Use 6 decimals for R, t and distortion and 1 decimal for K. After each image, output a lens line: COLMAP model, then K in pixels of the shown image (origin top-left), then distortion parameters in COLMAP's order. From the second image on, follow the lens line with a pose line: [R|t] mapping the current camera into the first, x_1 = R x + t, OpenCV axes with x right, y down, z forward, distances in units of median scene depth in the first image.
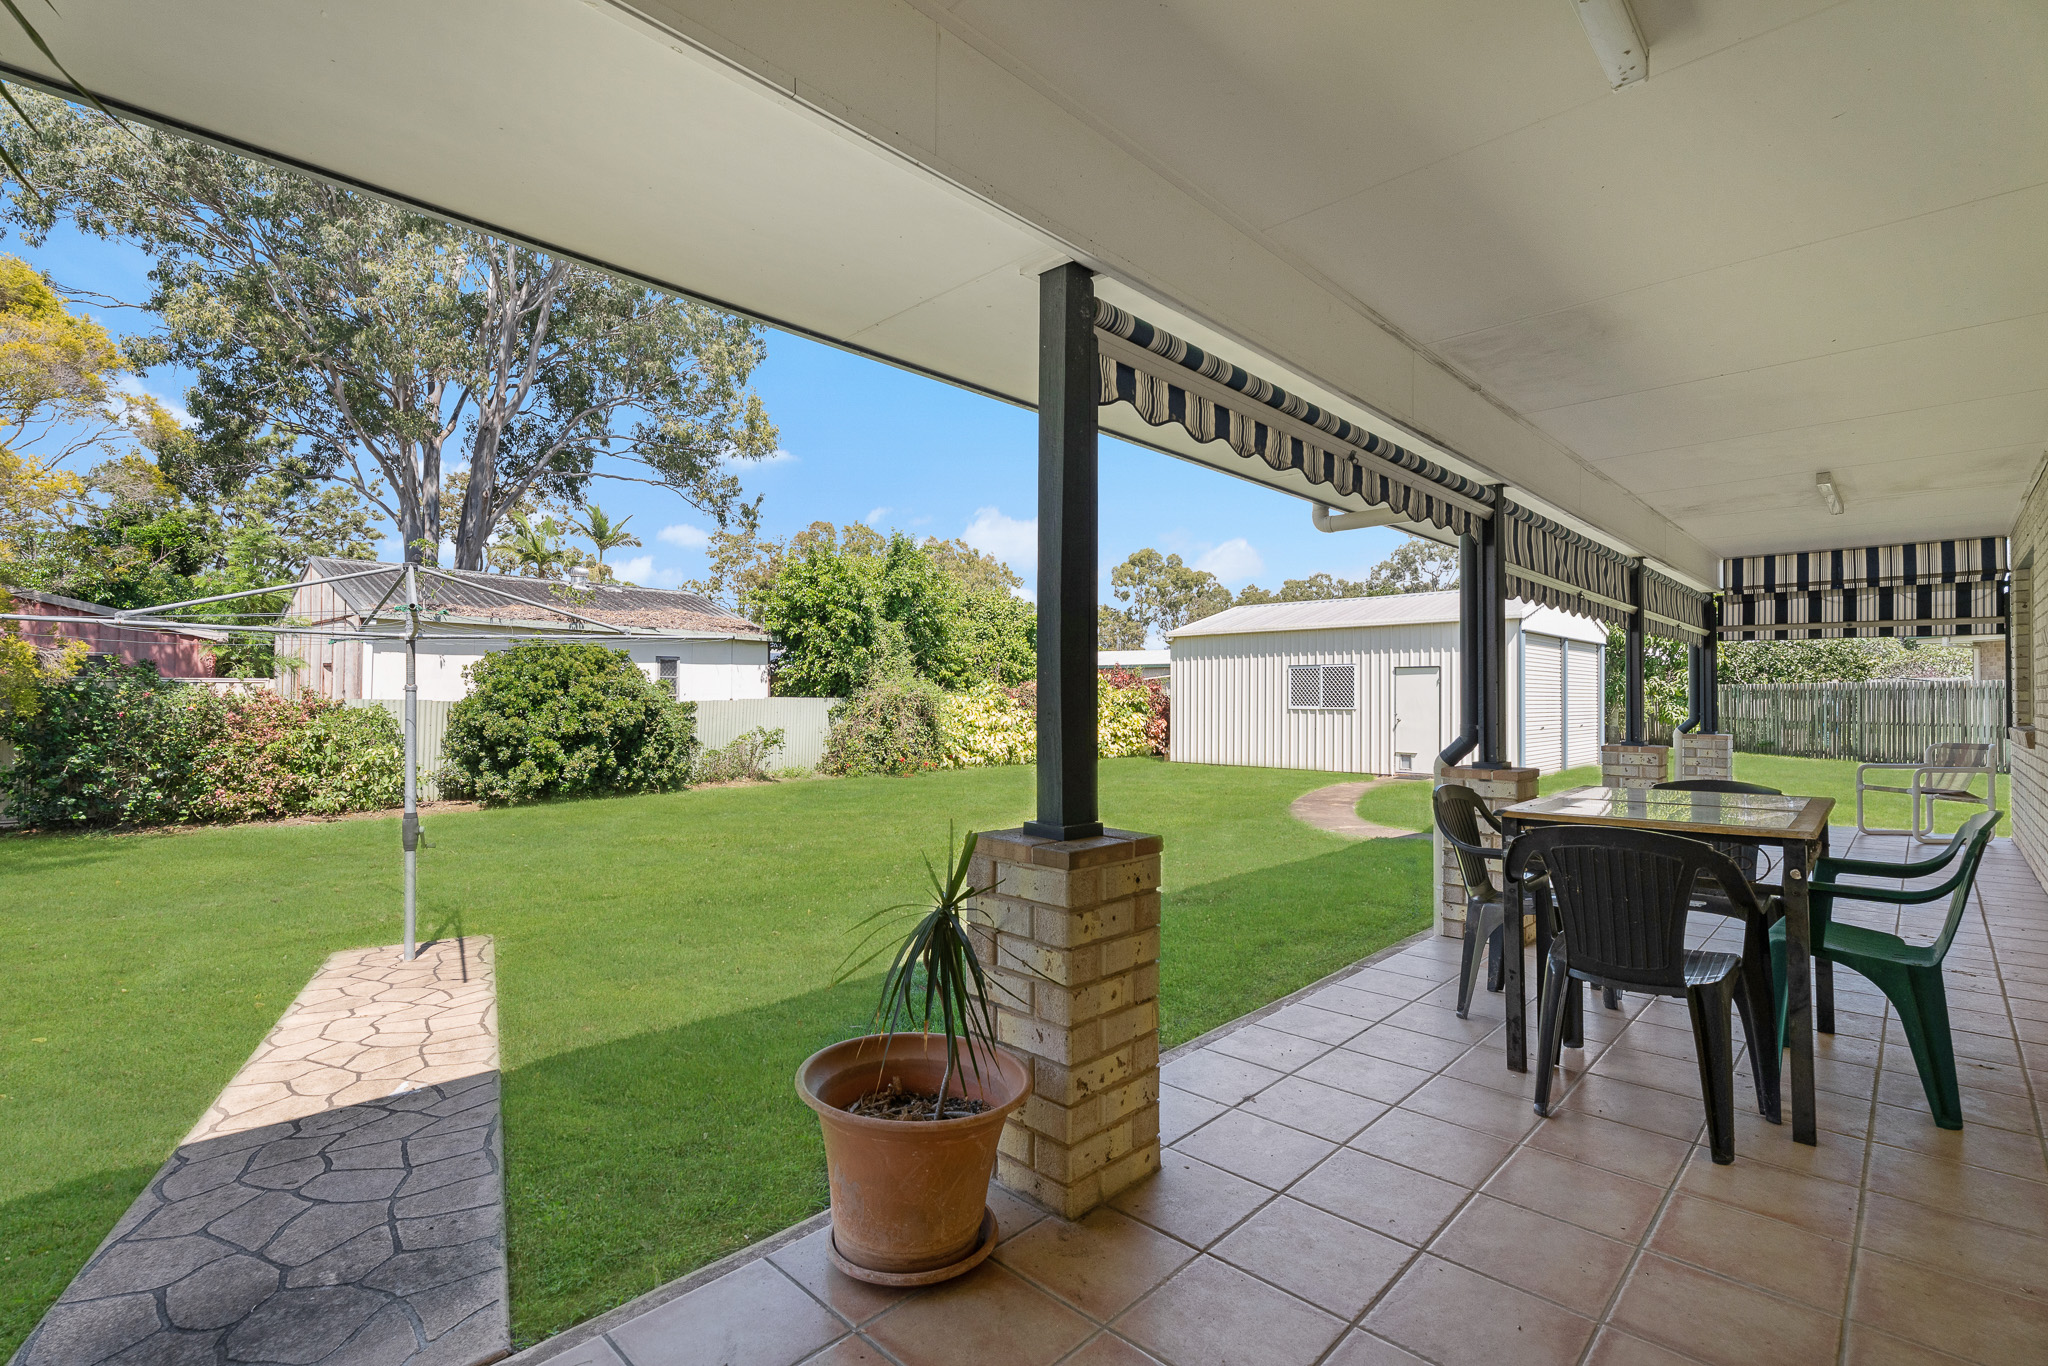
lens RADIAL K [[928.3, 0, 1017.2], [0, 928.3, 681.2], [0, 0, 1]] dist [0.001413, 0.000029]
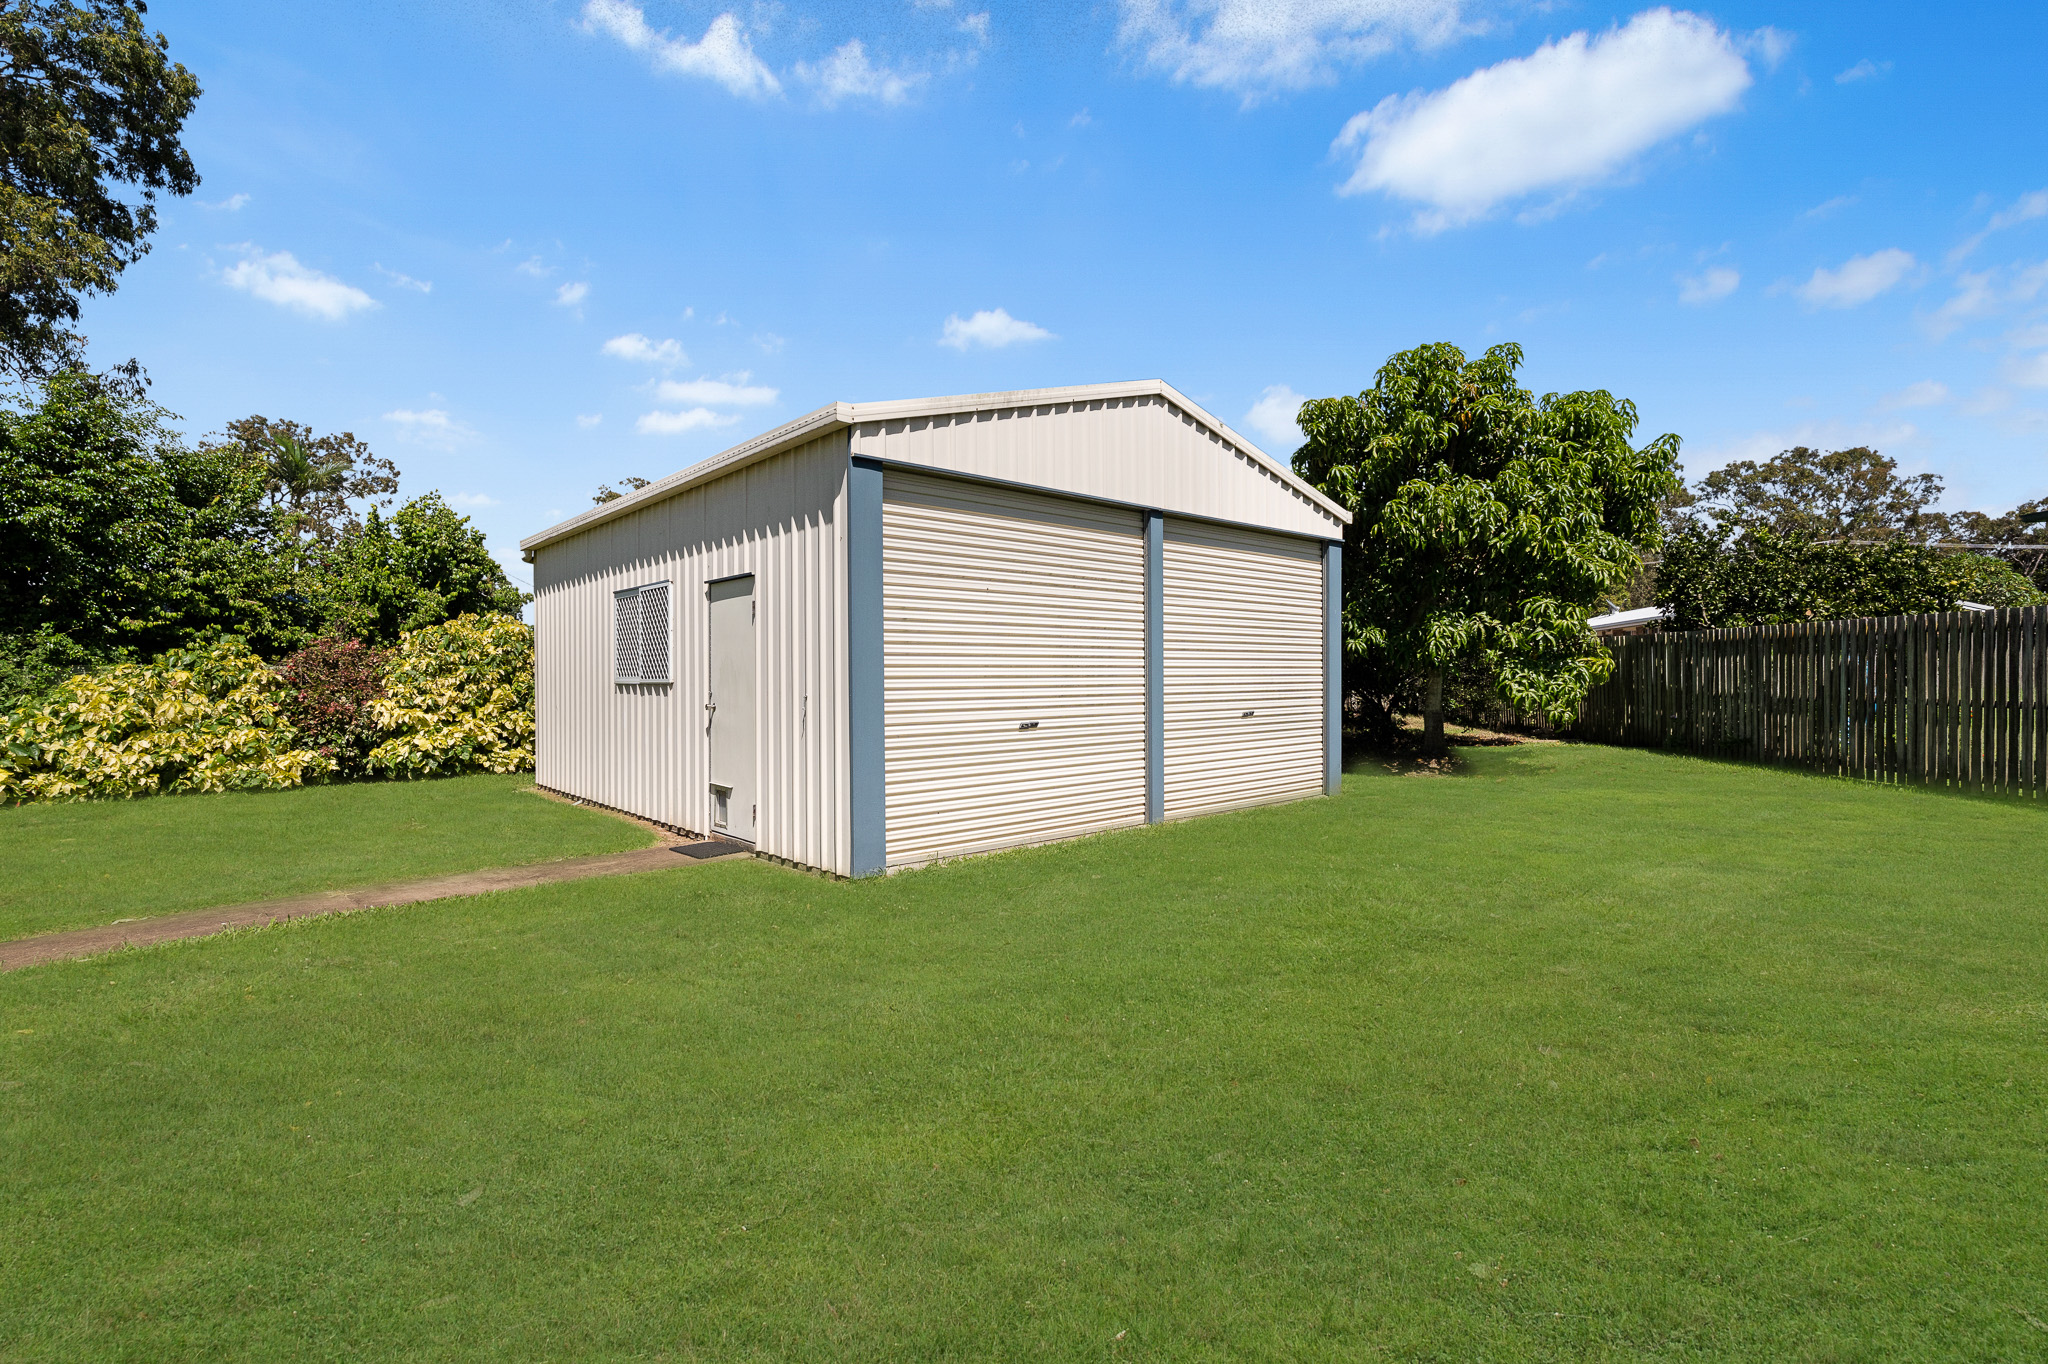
lens RADIAL K [[928.3, 0, 1025.2], [0, 928.3, 671.7], [0, 0, 1]] dist [0.001413, 0.000029]
pose [[0.997226, -0.009897, -0.073773, 0.477186], [0.011116, 0.999808, 0.016138, 0.016425], [0.073599, -0.016914, 0.997144, 0.483417]]
